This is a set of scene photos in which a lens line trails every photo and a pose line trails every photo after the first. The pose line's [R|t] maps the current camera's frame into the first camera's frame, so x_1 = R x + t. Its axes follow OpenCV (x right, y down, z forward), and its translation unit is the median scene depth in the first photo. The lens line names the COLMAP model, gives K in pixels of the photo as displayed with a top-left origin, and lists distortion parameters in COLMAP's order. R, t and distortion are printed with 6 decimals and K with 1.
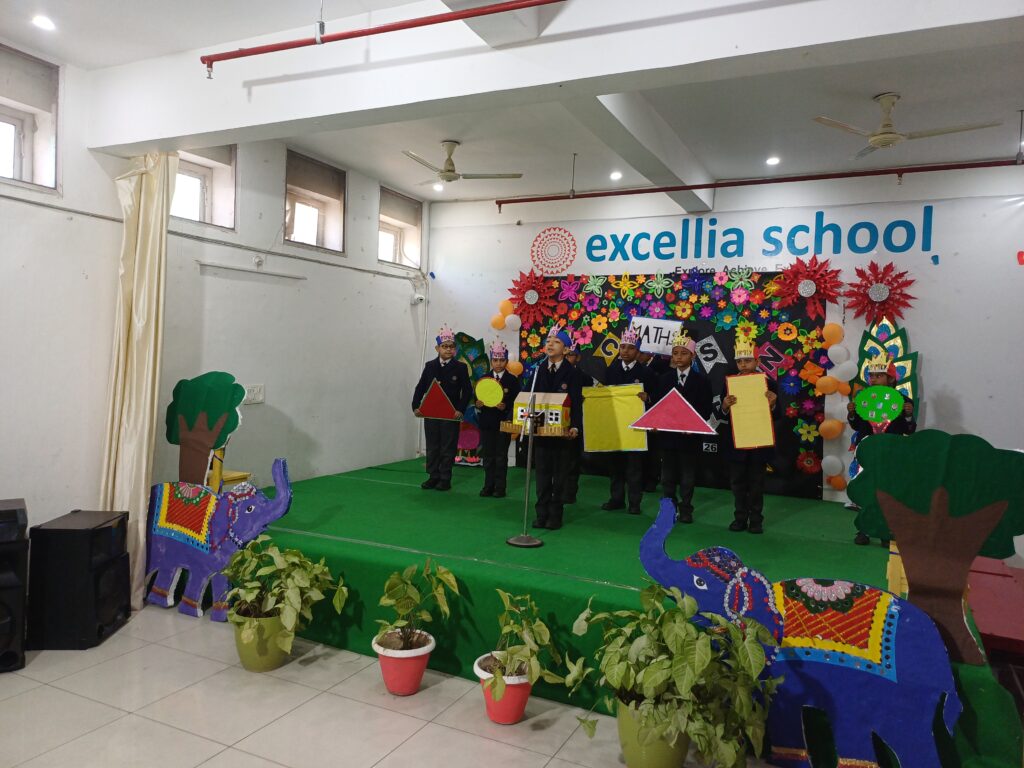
lens RADIAL K [[758.1, 0, 495.4], [0, 758.1, 363.0], [0, 0, 1]] dist [0.077252, -0.080346]
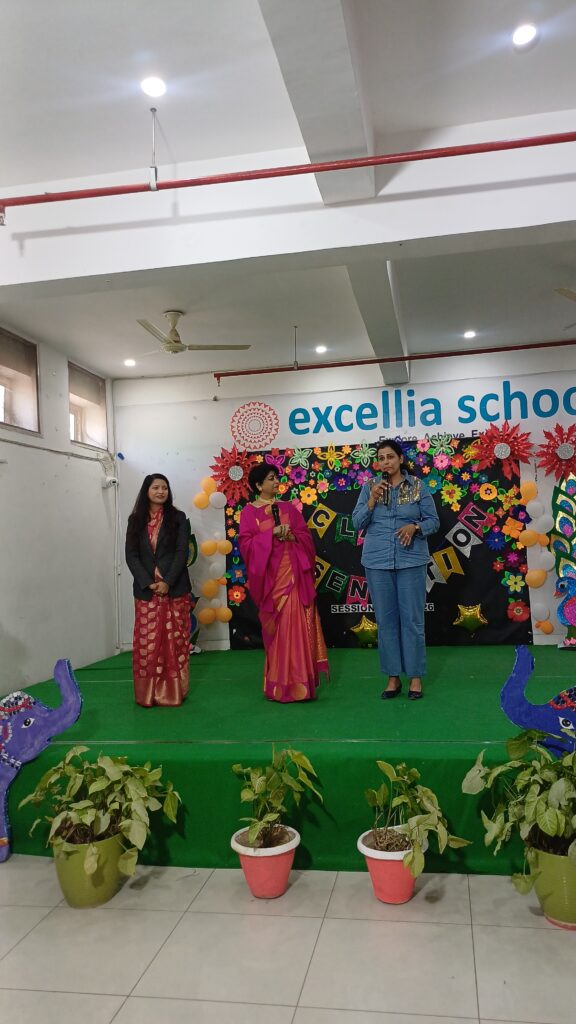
lens RADIAL K [[758.6, 0, 301.5], [0, 758.6, 509.7], [0, 0, 1]] dist [0.080402, -0.085628]
pose [[0.956101, -0.062947, 0.286196, -0.206572], [0.077976, 0.996095, -0.041411, 0.009644], [-0.282472, 0.061909, 0.957276, 0.056515]]
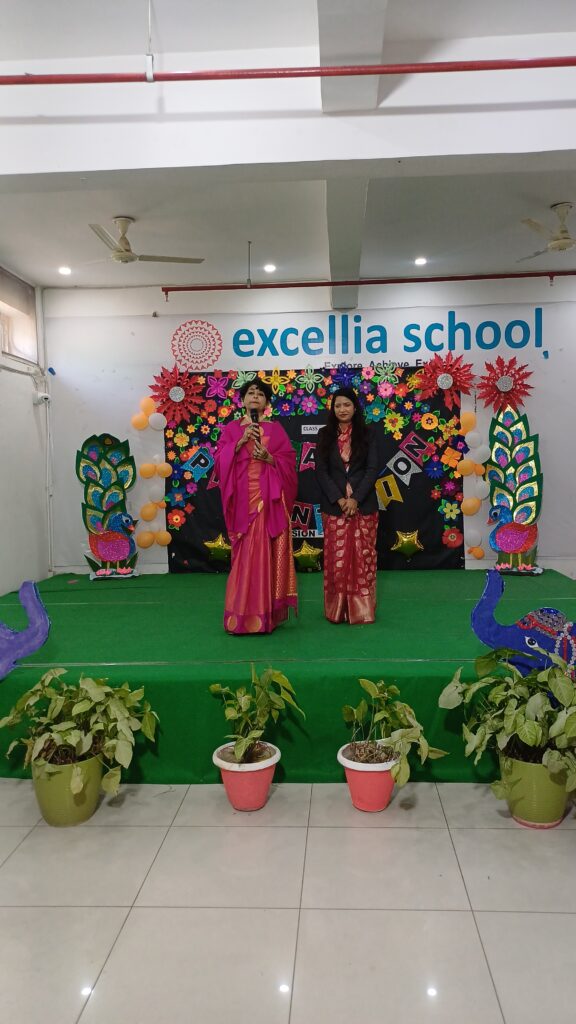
lens RADIAL K [[758.6, 0, 300.2], [0, 758.6, 501.4], [0, 0, 1]] dist [0.080402, -0.085628]
pose [[0.914288, -0.070993, 0.398794, -0.268089], [0.054442, 0.997126, 0.052693, 0.007000], [-0.401389, -0.026466, 0.915525, 0.083397]]
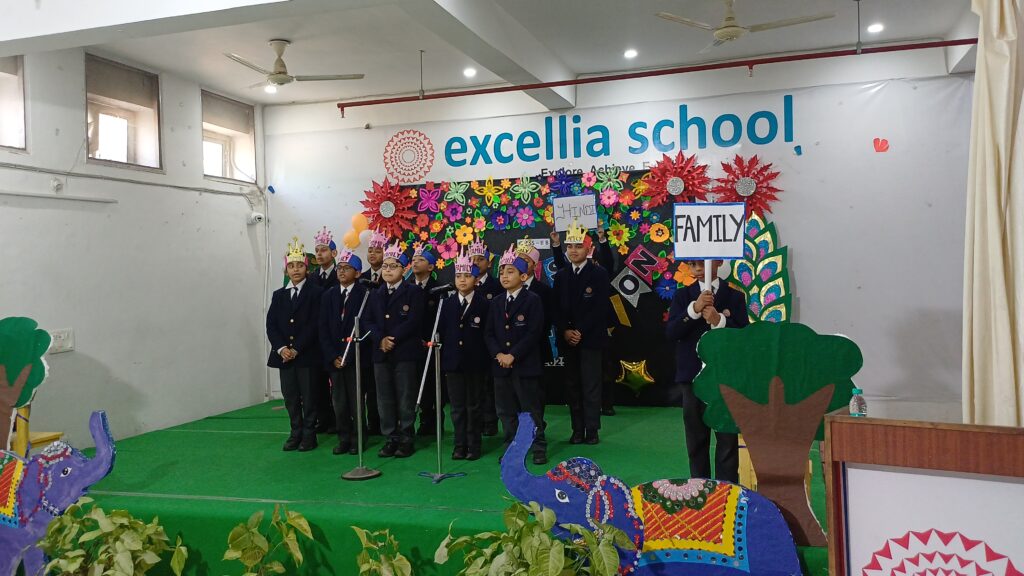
lens RADIAL K [[897.5, 0, 493.4], [0, 897.5, 269.5], [0, 0, 1]] dist [0.088659, -0.116393]
pose [[0.987697, -0.062268, 0.143449, 0.020008], [0.064305, 0.997884, -0.009602, 0.002286], [-0.142548, 0.018708, 0.989611, -0.078021]]
